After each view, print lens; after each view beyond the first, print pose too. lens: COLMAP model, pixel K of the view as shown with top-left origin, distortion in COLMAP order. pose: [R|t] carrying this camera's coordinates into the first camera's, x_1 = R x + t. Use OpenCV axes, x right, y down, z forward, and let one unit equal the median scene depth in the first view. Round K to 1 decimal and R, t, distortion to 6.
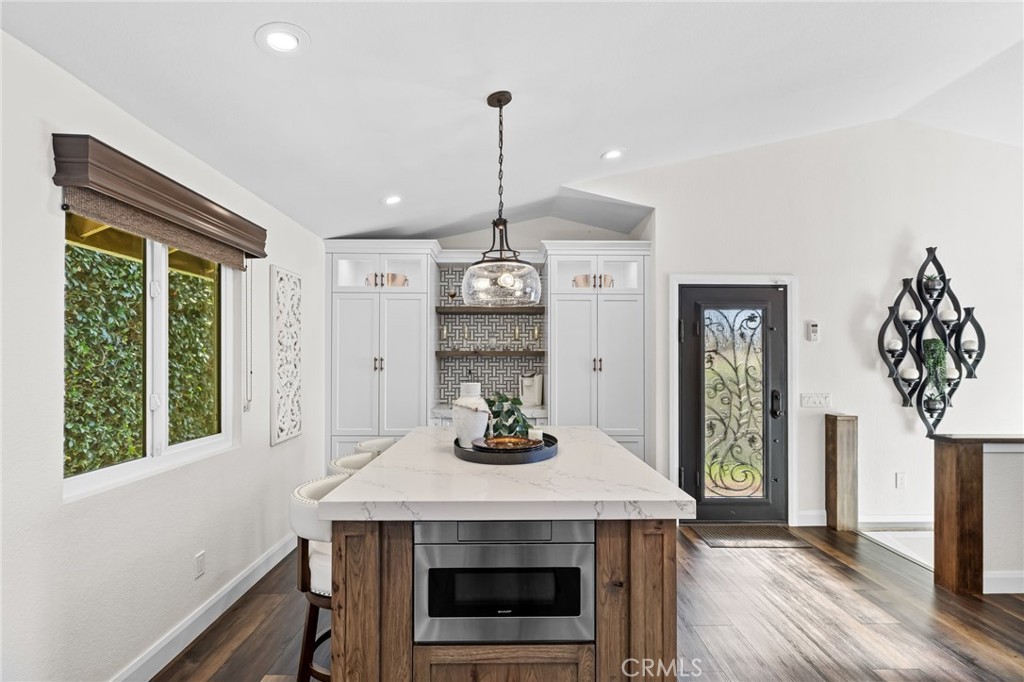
lens RADIAL K [[488.6, 0, 517.8], [0, 488.6, 350.8], [0, 0, 1]] dist [-0.002239, -0.002221]
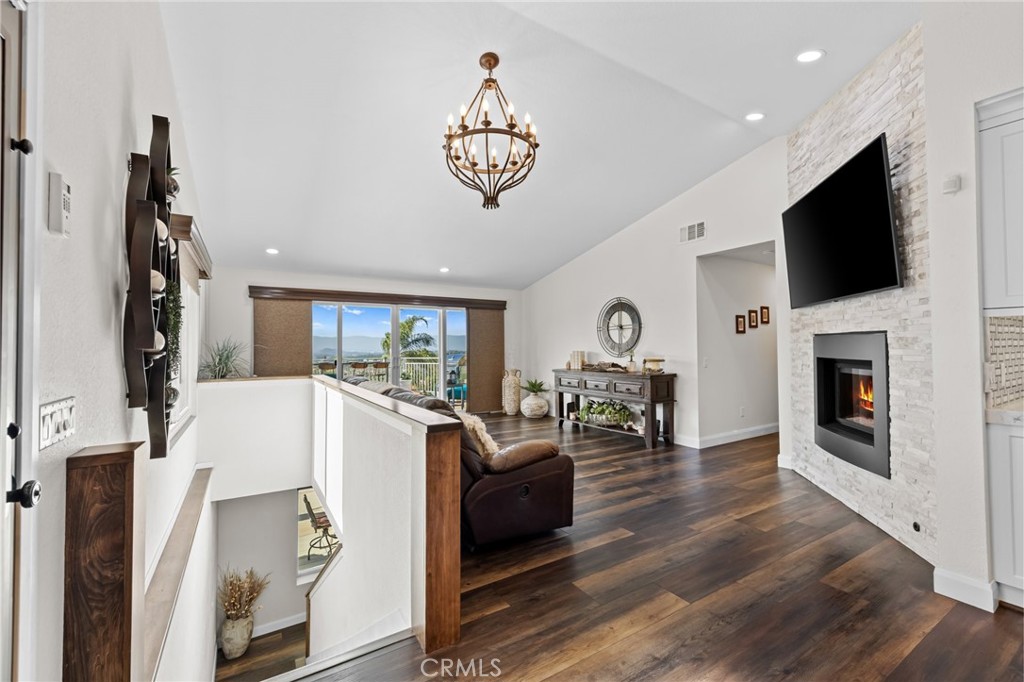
lens RADIAL K [[425.2, 0, 507.6], [0, 425.2, 336.9], [0, 0, 1]] dist [-0.000451, 0.000464]
pose [[-0.504183, 0.022210, 0.863311, 0.224657], [-0.009844, 0.999456, -0.031462, 0.052331], [-0.863541, -0.024361, -0.503691, 0.887499]]
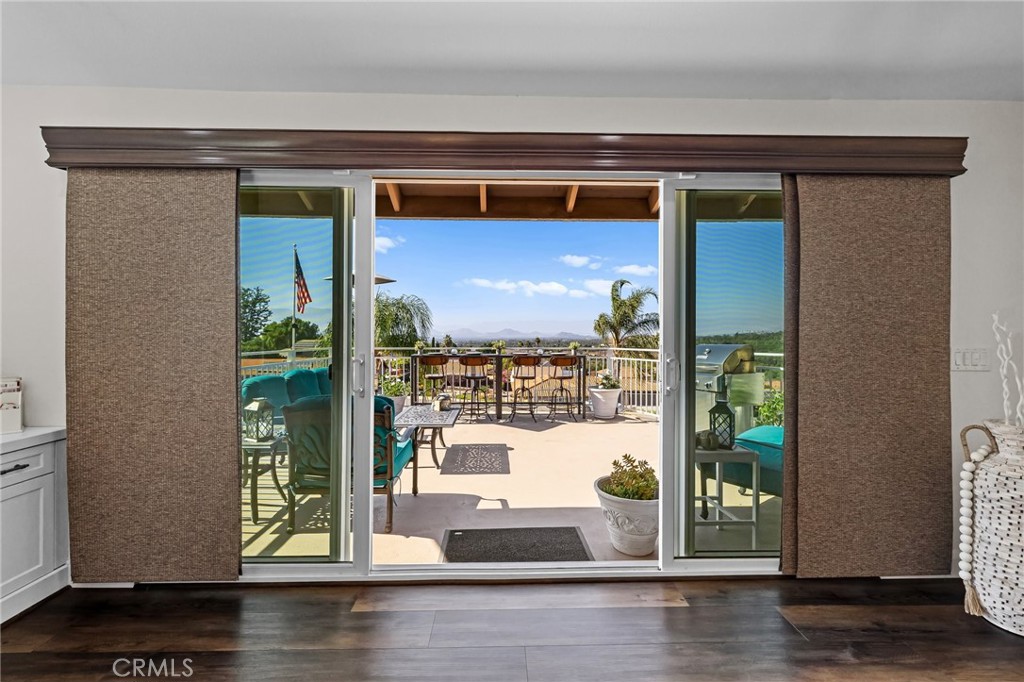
lens RADIAL K [[432.6, 0, 505.7], [0, 432.6, 336.8], [0, 0, 1]] dist [0.002251, -0.001427]
pose [[0.003744, -0.012943, 0.999909, 1.459264], [-0.018007, 0.999753, 0.013009, 0.053190], [-0.999831, -0.018054, 0.003510, 0.407217]]
